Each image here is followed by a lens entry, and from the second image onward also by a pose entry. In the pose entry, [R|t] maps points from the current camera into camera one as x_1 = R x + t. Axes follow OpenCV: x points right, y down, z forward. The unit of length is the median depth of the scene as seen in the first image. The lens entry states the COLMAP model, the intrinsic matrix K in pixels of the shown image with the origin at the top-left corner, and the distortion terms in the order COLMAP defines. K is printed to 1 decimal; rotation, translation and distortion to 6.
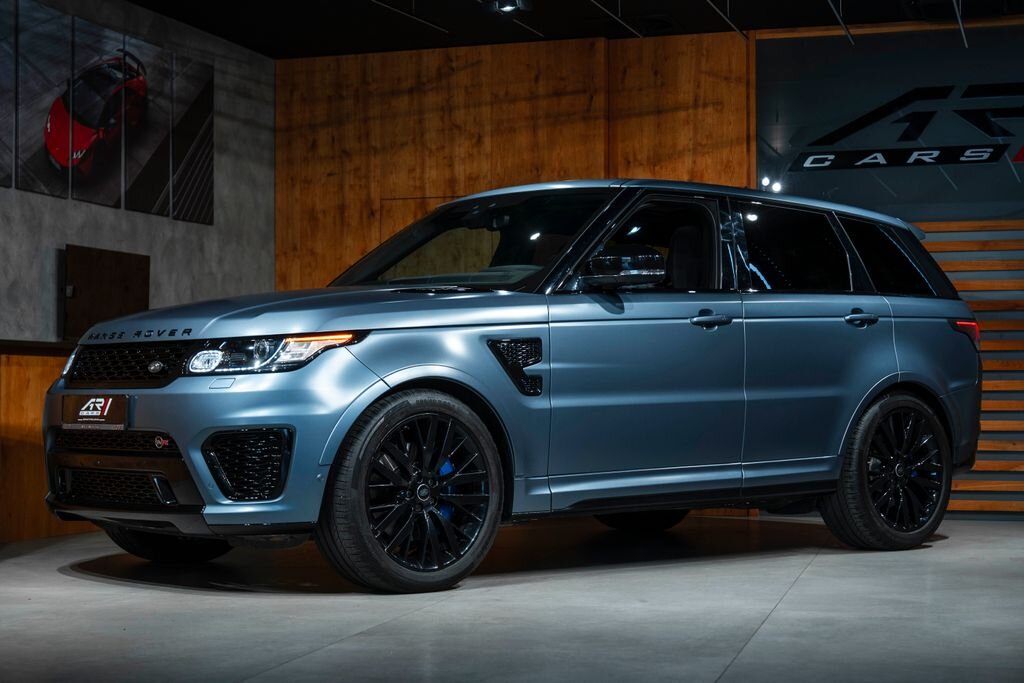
lens RADIAL K [[1820.8, 0, 513.7], [0, 1820.8, 345.5], [0, 0, 1]] dist [0.023476, 0.000000]
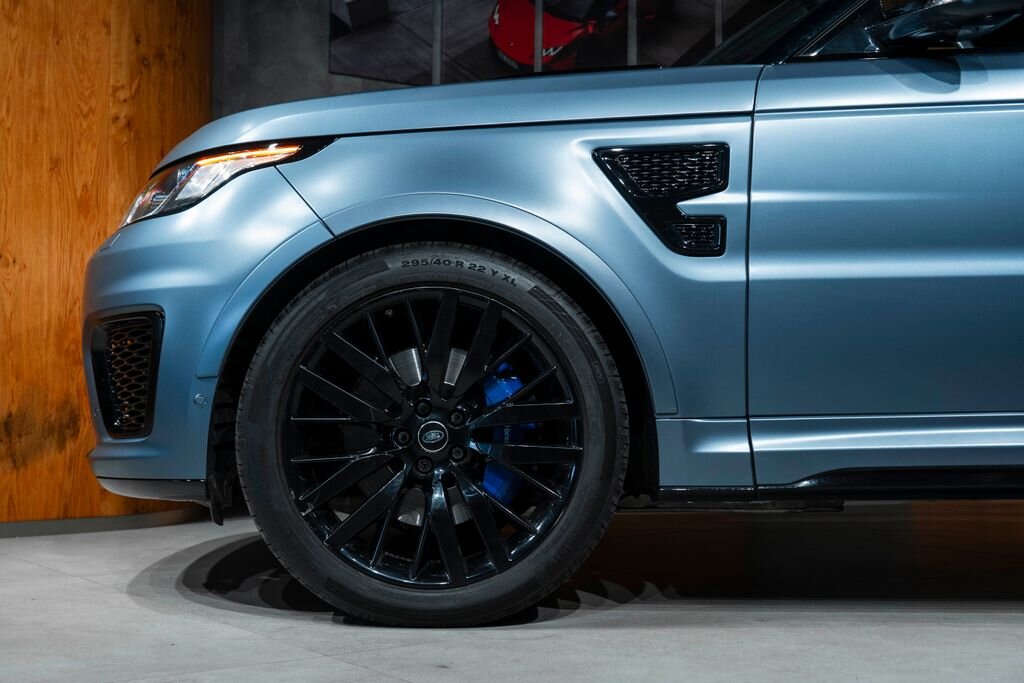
lens RADIAL K [[1384.6, 0, 505.0], [0, 1384.6, 338.5], [0, 0, 1]] dist [0.033746, 0.000000]
pose [[0.782865, -0.018728, -0.621910, 0.133802], [0.012002, 0.999815, -0.015001, 0.036056], [0.622076, 0.004280, 0.782945, 0.428614]]
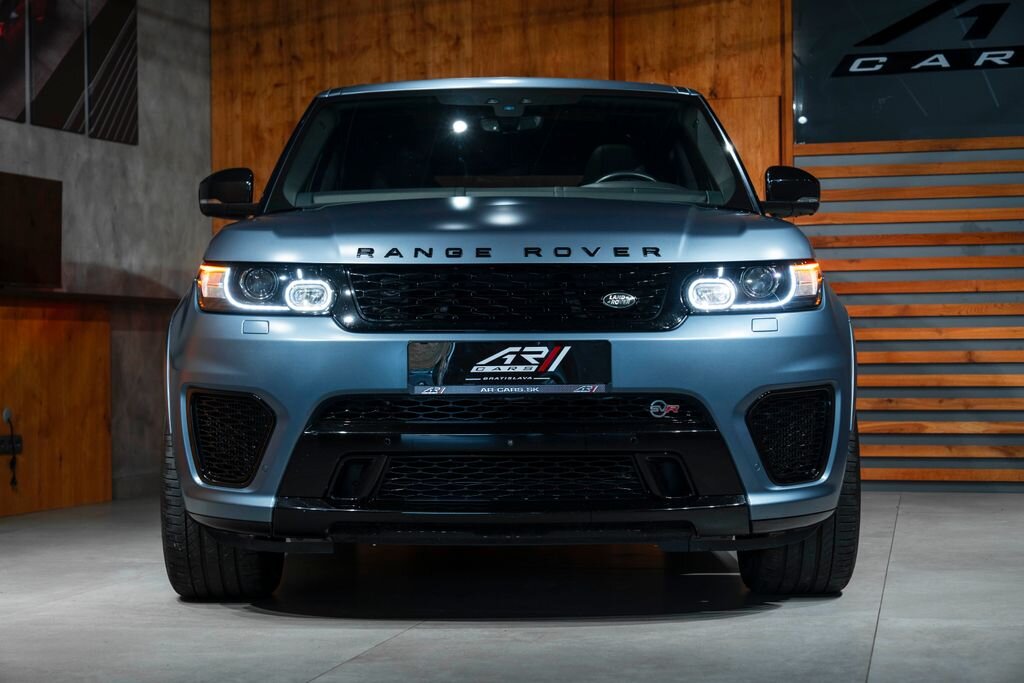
lens RADIAL K [[2020.6, 0, 514.3], [0, 2020.6, 340.1], [0, 0, 1]] dist [0.033795, 0.000000]
pose [[0.999639, -0.007012, 0.025936, -0.019333], [0.006455, 0.999749, 0.021473, 0.003928], [-0.026080, -0.021298, 0.999433, 0.078606]]
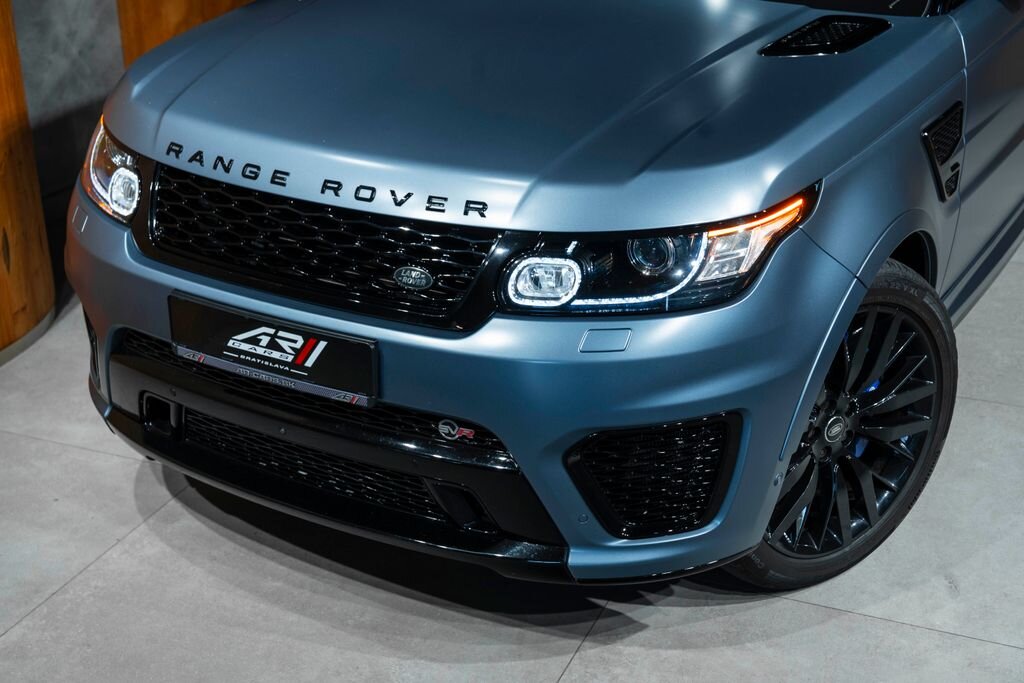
lens RADIAL K [[1438.0, 0, 513.2], [0, 1438.0, 341.3], [0, 0, 1]] dist [-0.011385, 0.000000]
pose [[0.985779, 0.056916, -0.158117, 0.019948], [0.016751, 0.902935, 0.429451, -0.035035], [0.167212, -0.425992, 0.889141, 0.181982]]
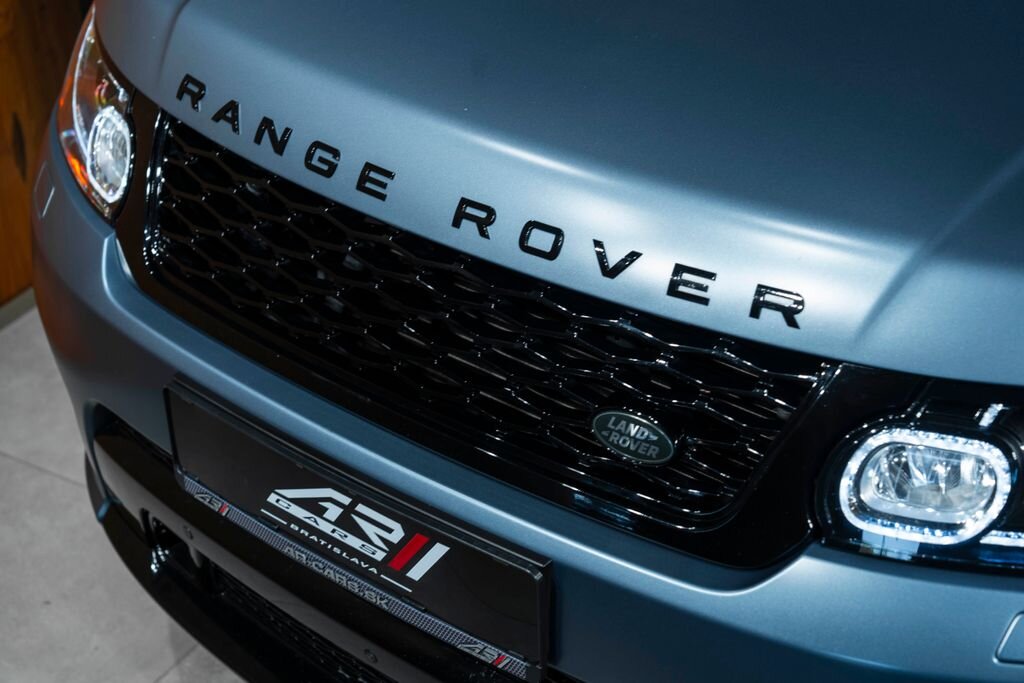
lens RADIAL K [[1658.5, 0, 518.6], [0, 1658.5, 342.9], [0, 0, 1]] dist [-0.006033, 0.000000]
pose [[0.947953, 0.138711, -0.286610, 0.008444], [0.044162, 0.834149, 0.549768, -0.028595], [0.315334, -0.533811, 0.784608, 0.230250]]
